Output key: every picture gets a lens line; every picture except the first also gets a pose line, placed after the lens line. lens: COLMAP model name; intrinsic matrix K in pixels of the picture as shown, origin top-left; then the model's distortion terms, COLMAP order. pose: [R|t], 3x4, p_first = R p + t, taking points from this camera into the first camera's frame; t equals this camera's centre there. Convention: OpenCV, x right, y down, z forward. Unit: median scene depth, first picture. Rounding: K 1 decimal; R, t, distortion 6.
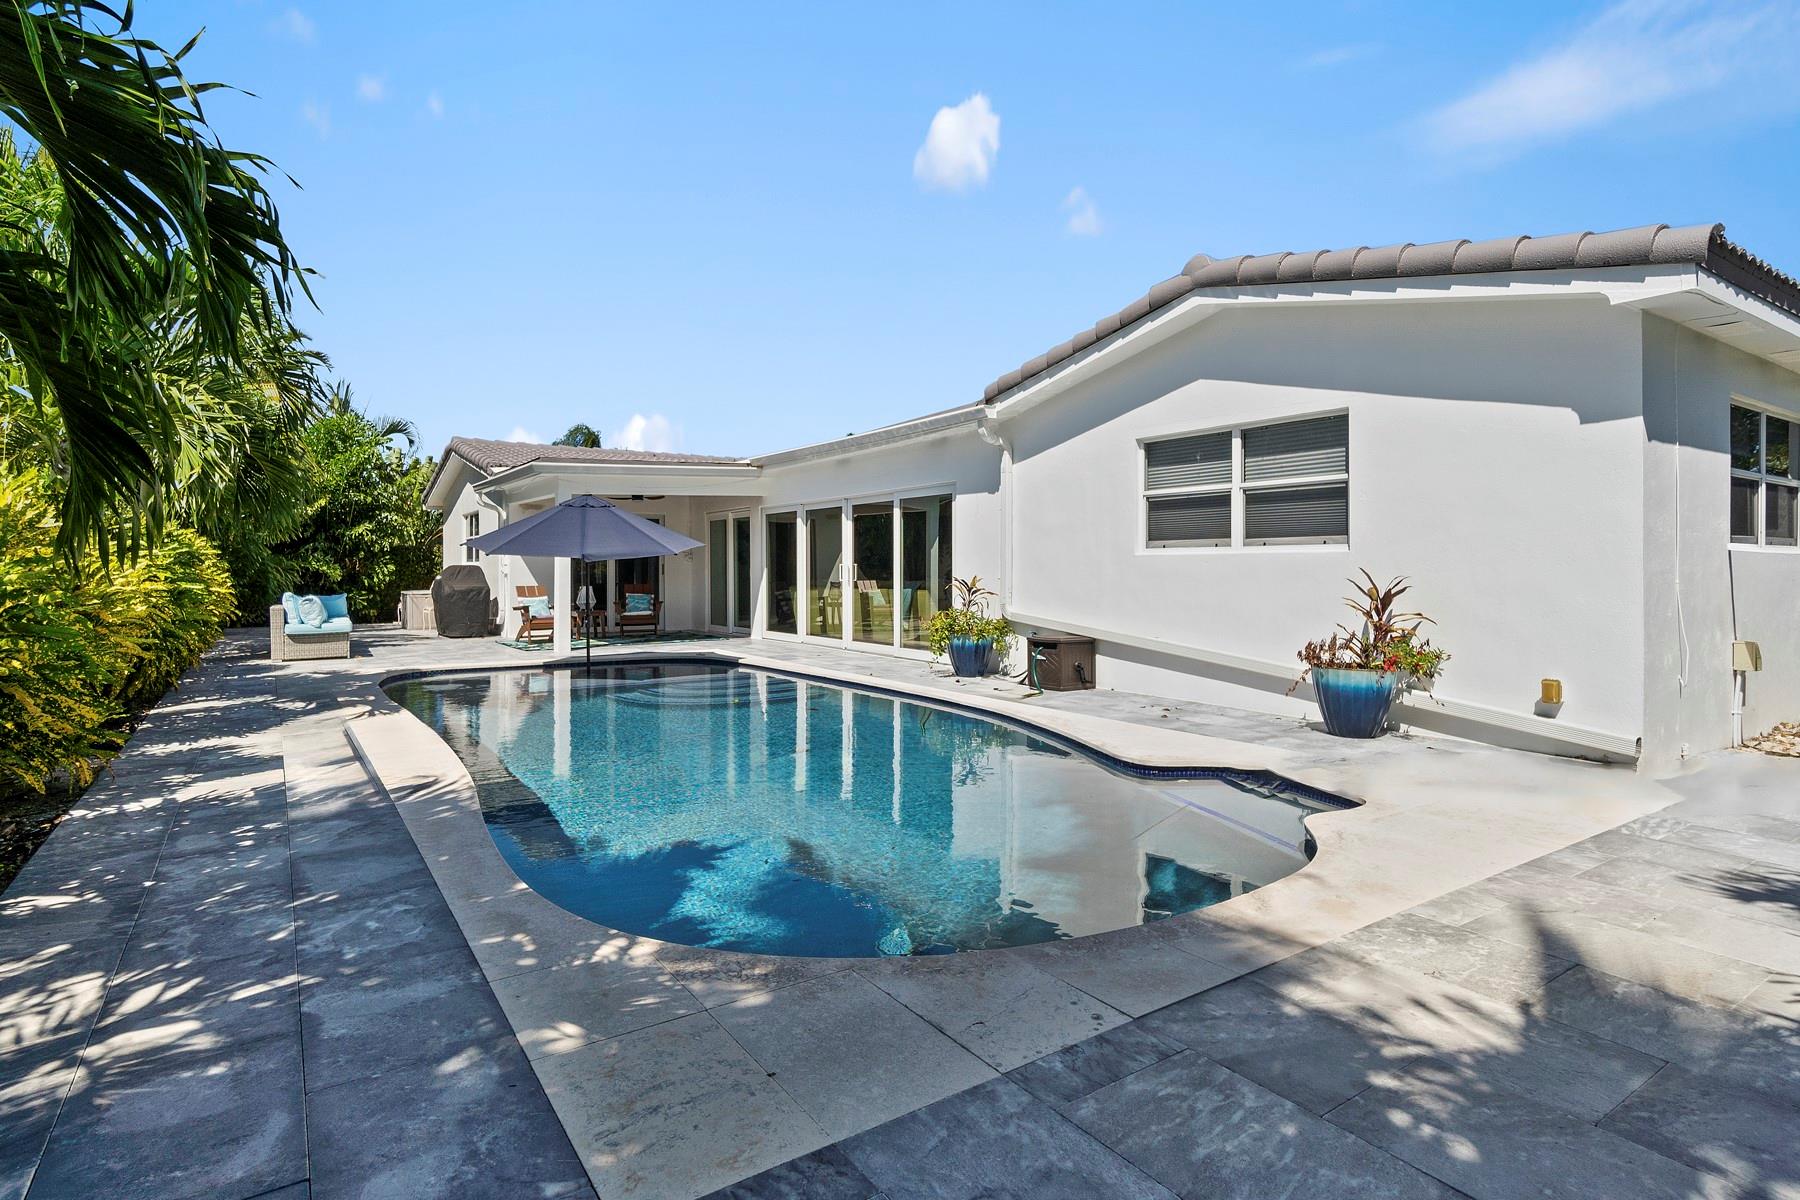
lens RADIAL K [[944.7, 0, 900.9], [0, 944.7, 567.1], [0, 0, 1]] dist [-0.082127, -0.000048]
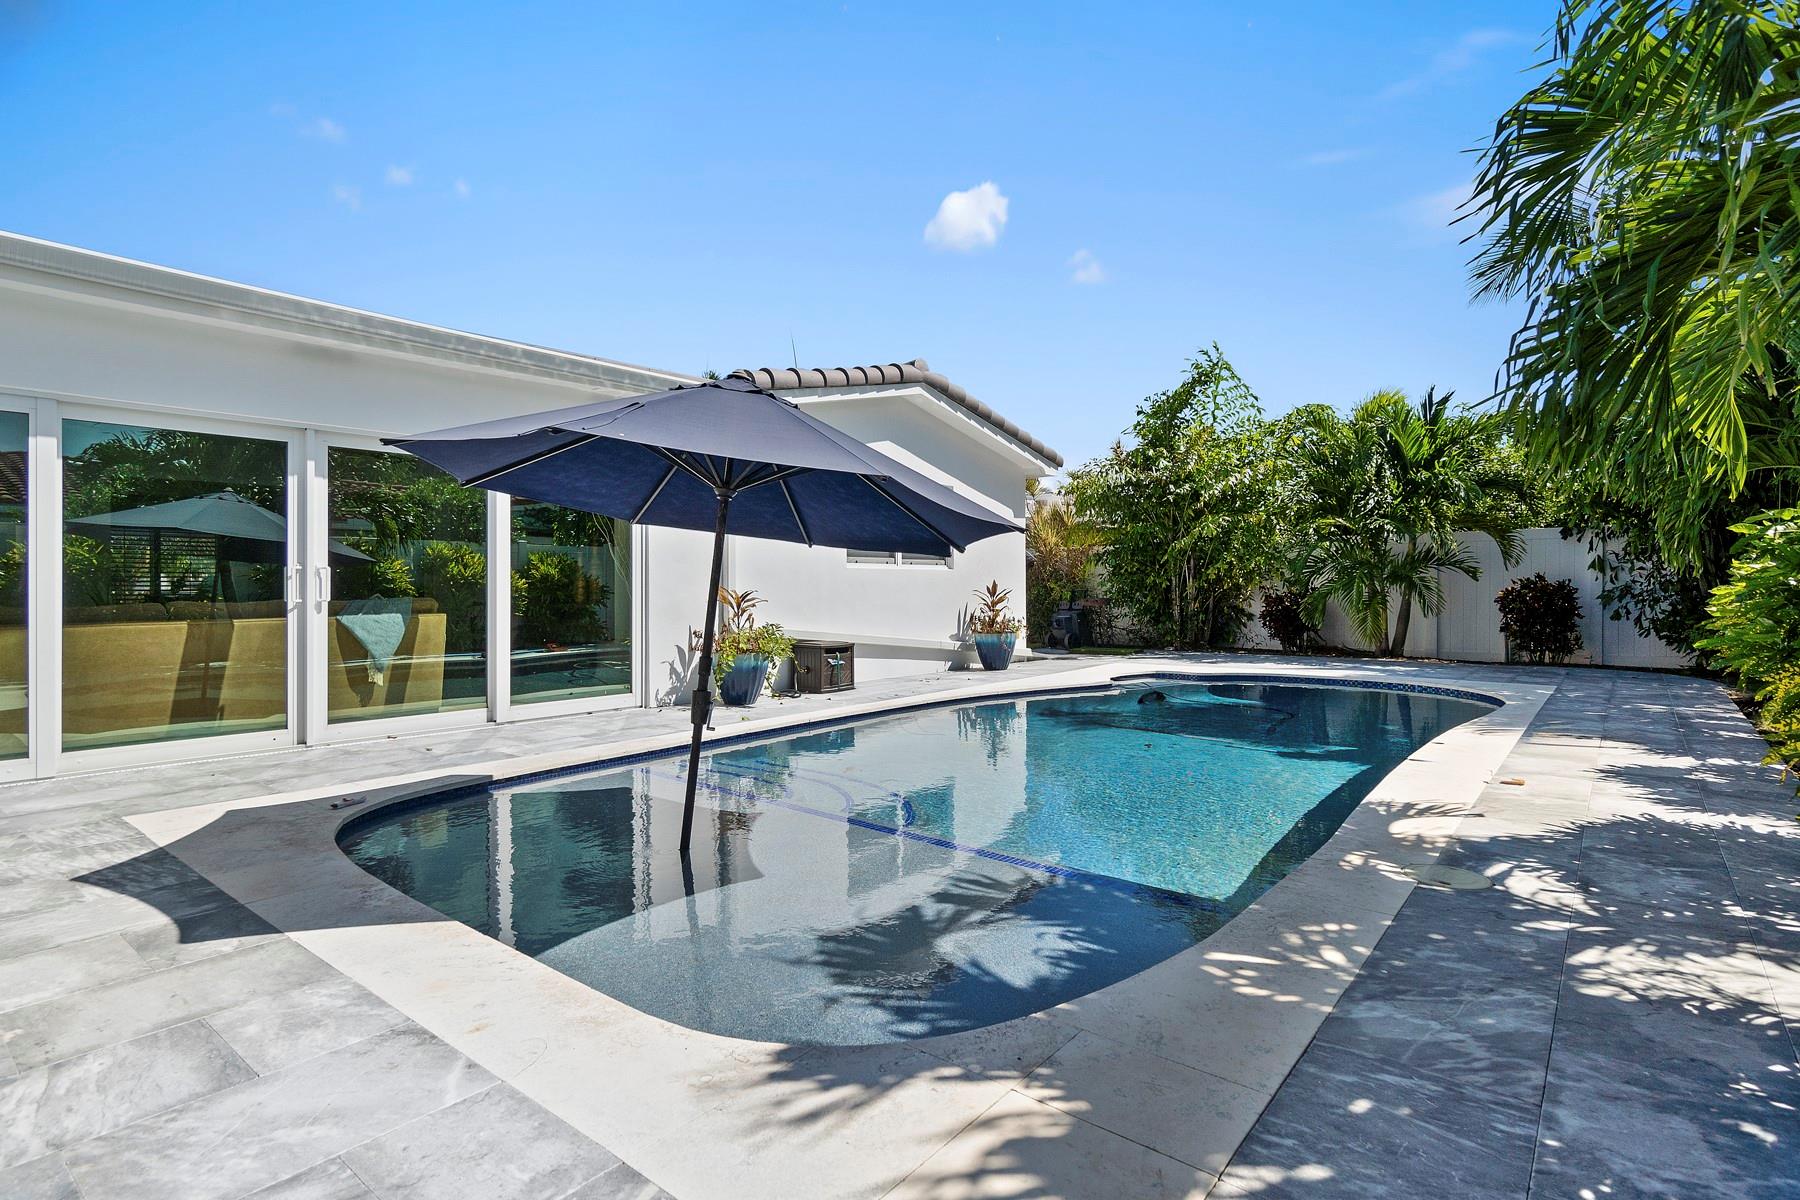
lens RADIAL K [[936.6, 0, 900.0], [0, 936.6, 600.0], [0, 0, 1]] dist [-0.017748, 0.000065]
pose [[-0.294444, -0.010046, 0.955616, -0.912885], [-0.002286, 0.999949, 0.009808, 0.012027], [-0.955666, 0.000703, -0.294452, 1.296806]]
